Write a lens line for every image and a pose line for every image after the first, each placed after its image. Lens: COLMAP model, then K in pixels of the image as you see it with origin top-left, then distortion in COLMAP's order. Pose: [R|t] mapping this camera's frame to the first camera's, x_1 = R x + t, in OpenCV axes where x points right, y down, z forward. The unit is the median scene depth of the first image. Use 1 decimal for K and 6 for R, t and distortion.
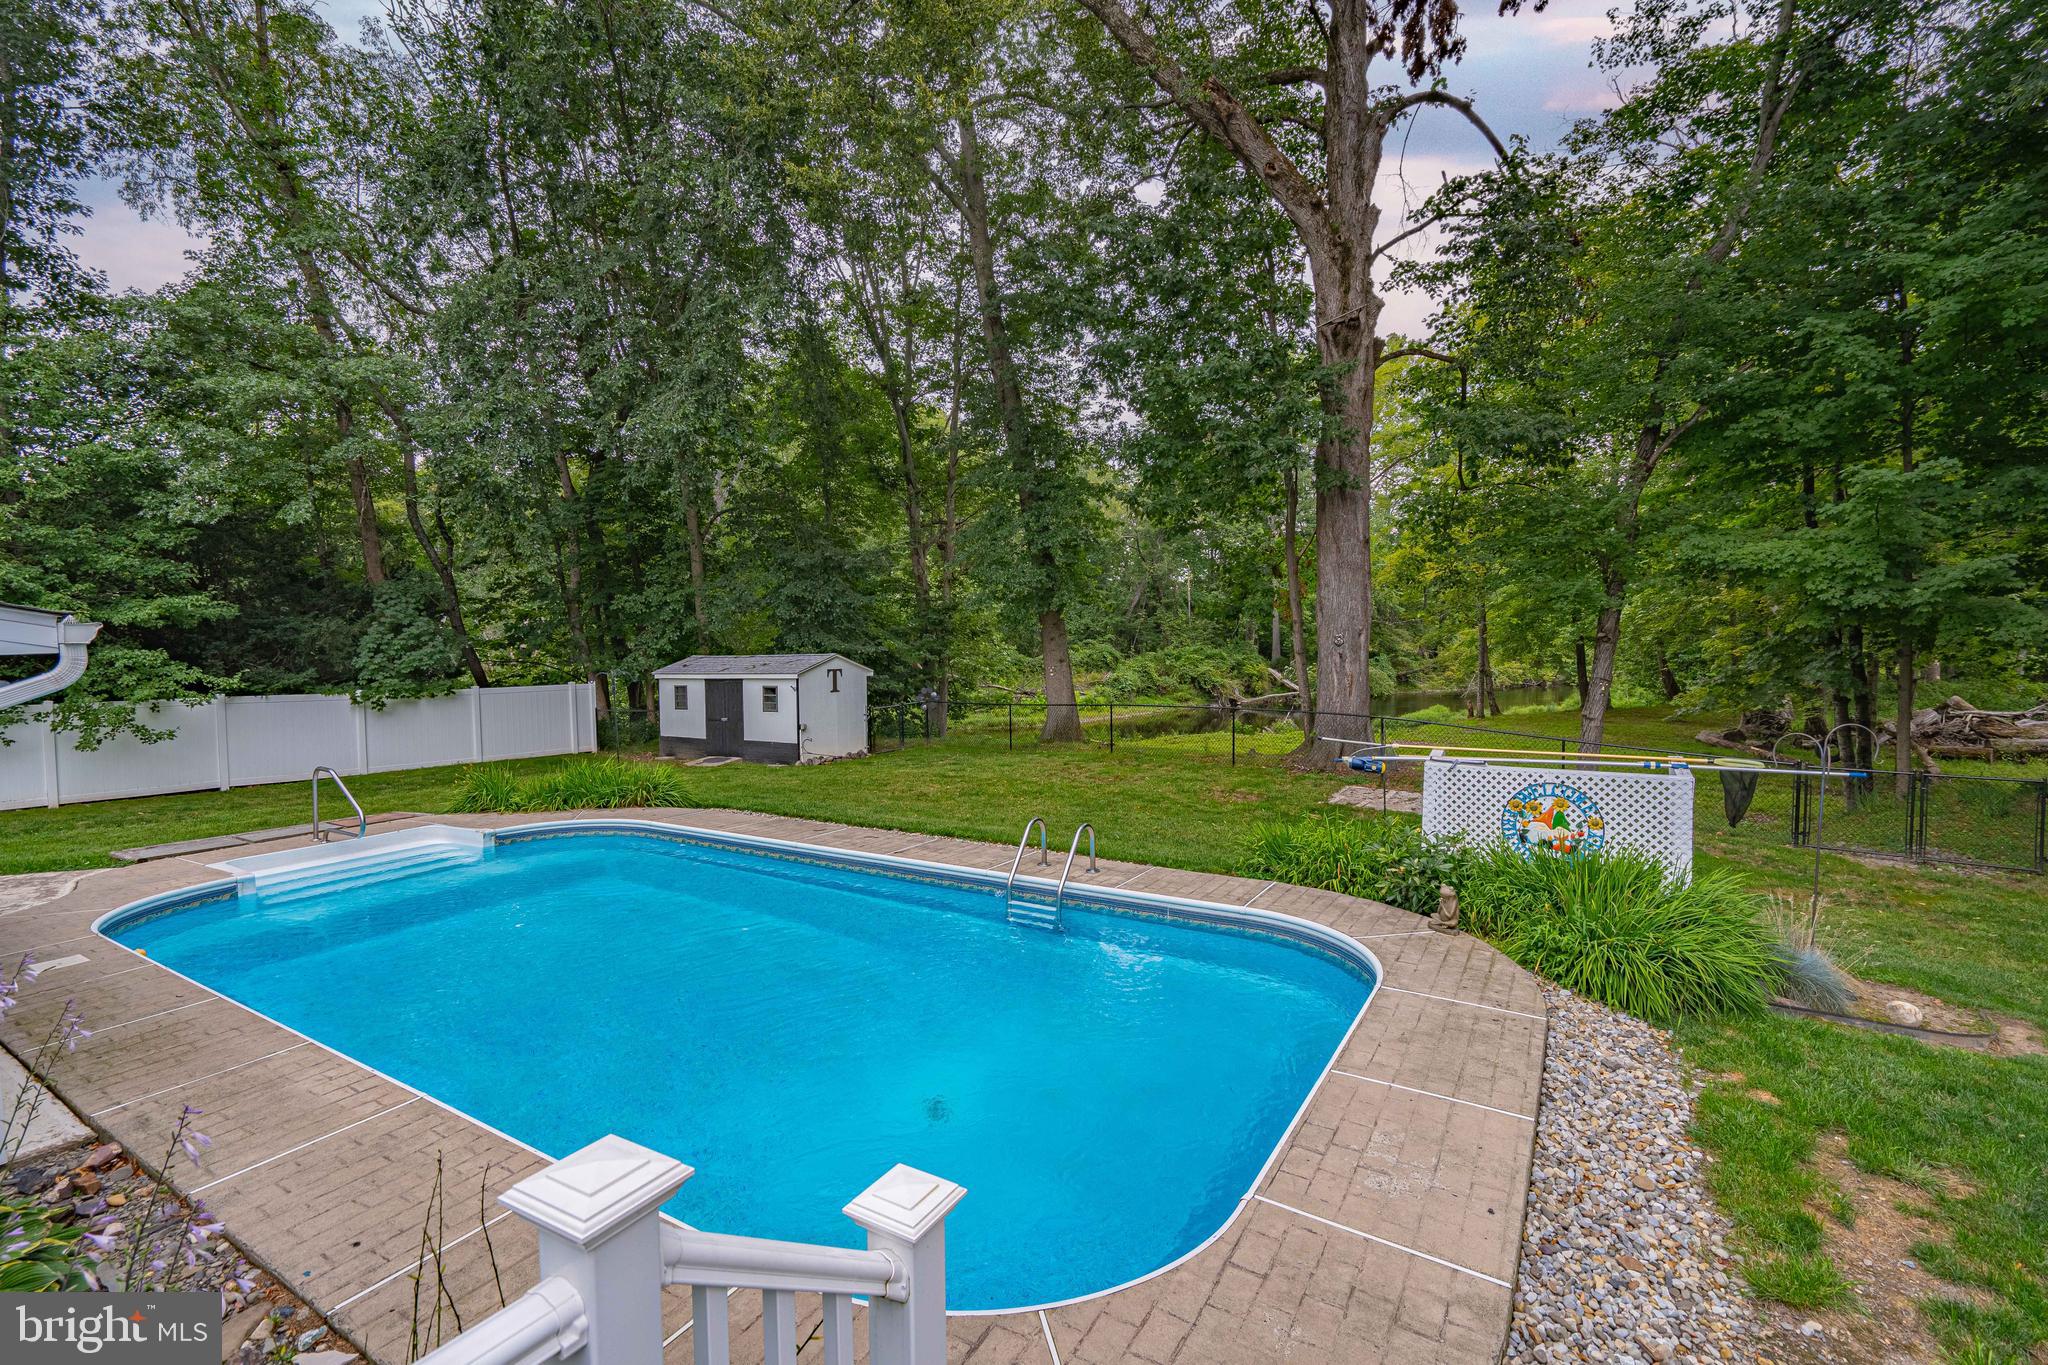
lens RADIAL K [[924.2, 0, 1024.0], [0, 924.2, 682.5], [0, 0, 1]] dist [-0.001200, 0.000102]
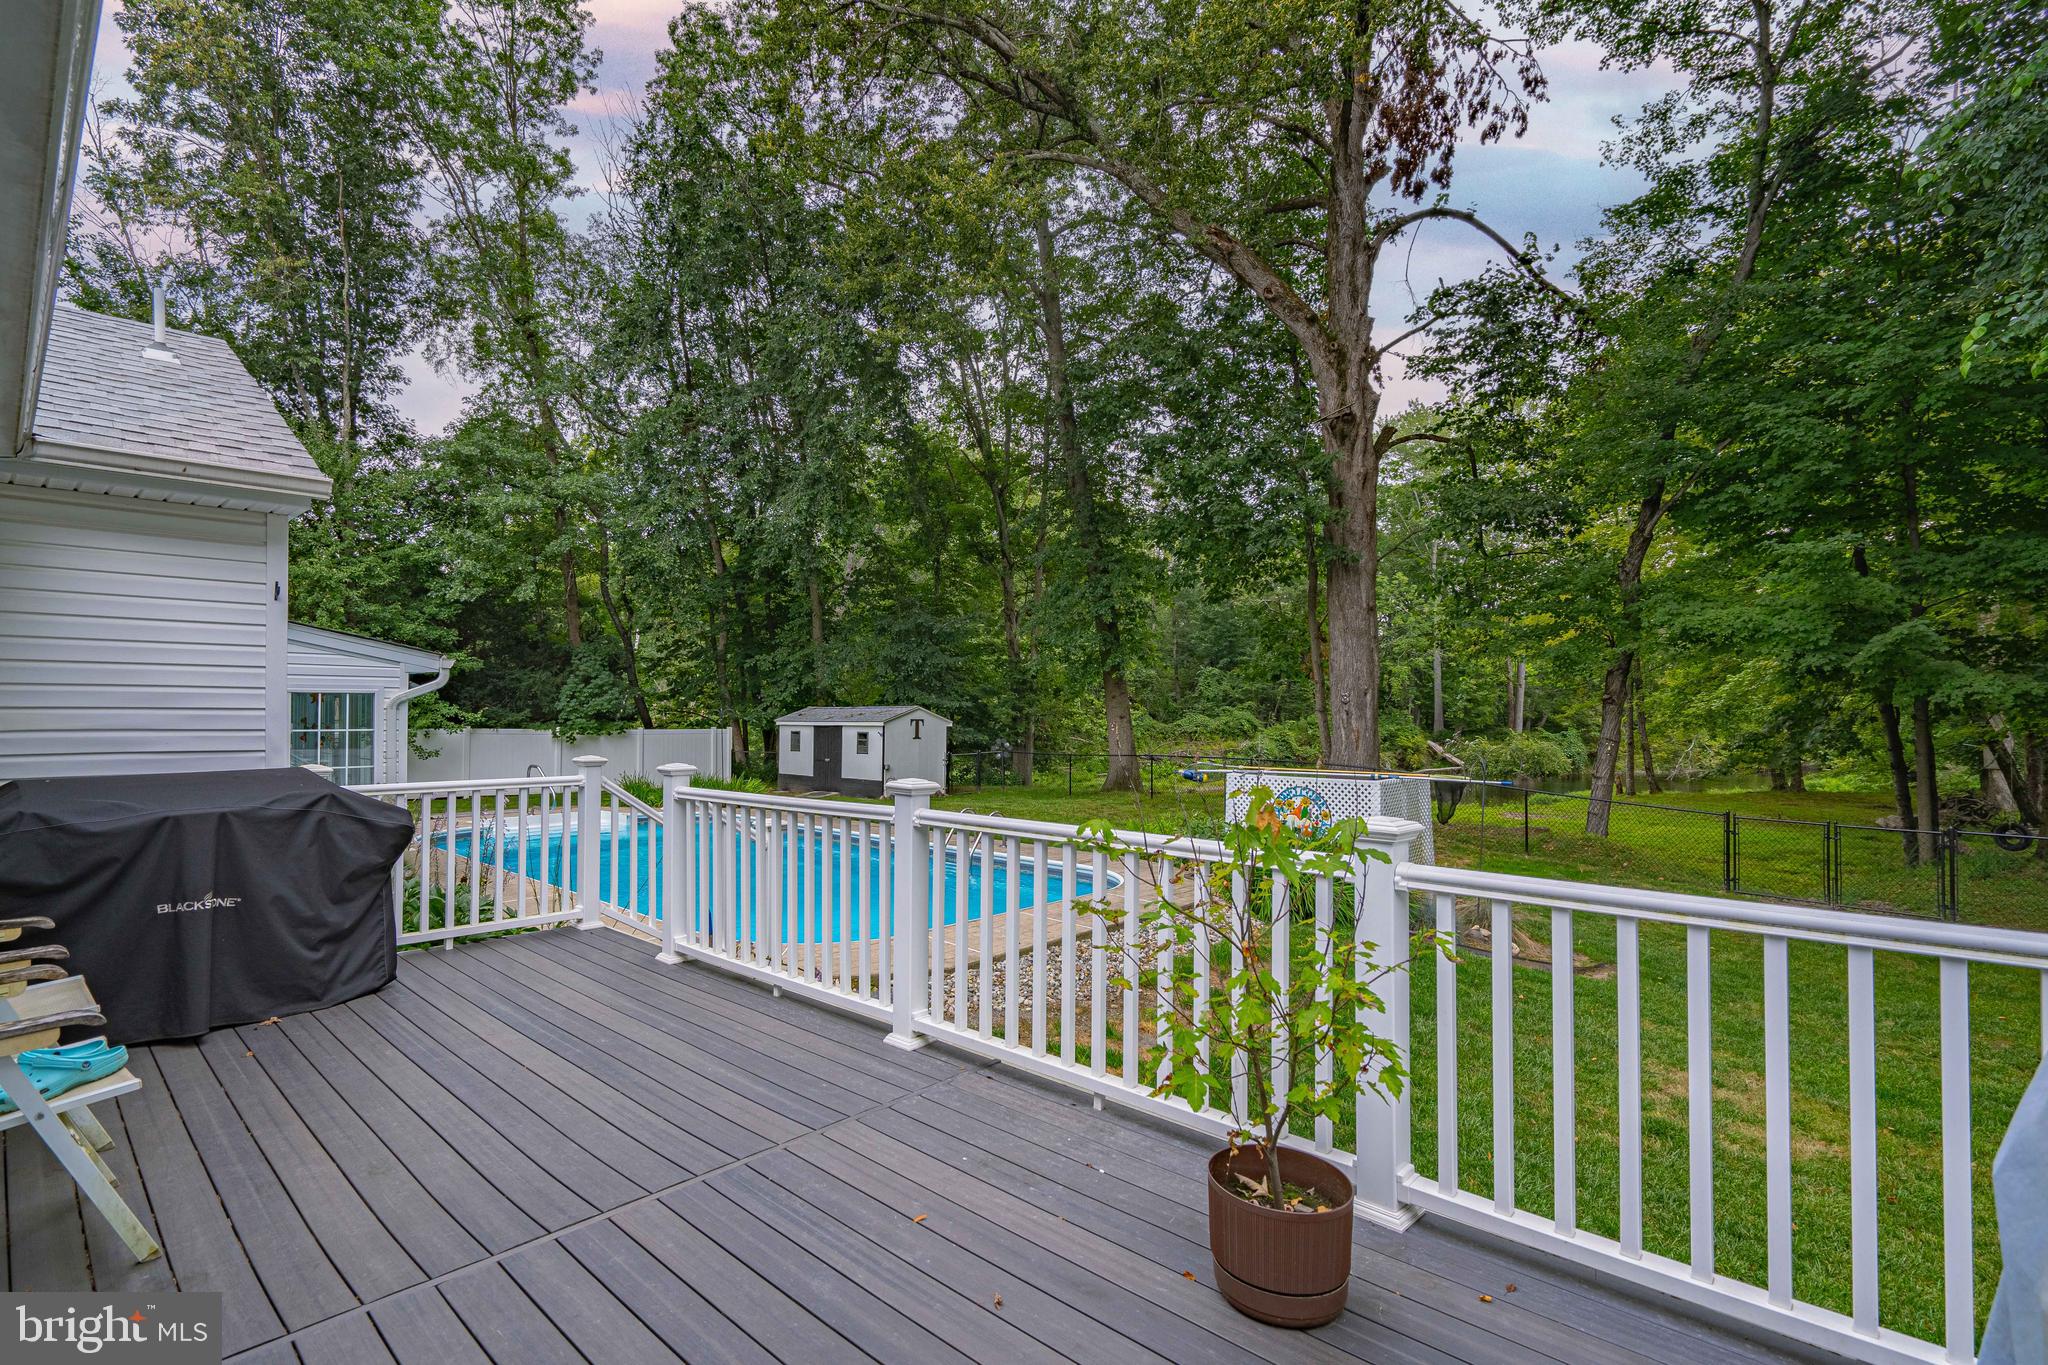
lens RADIAL K [[992.0, 0, 967.8], [0, 992.0, 683.9], [0, 0, 1]] dist [-0.002001, 0.000166]
pose [[0.972338, 0.011825, -0.233277, 0.150243], [-0.028387, 0.997297, -0.067768, 0.024381], [0.231845, 0.072516, 0.970046, -0.204135]]
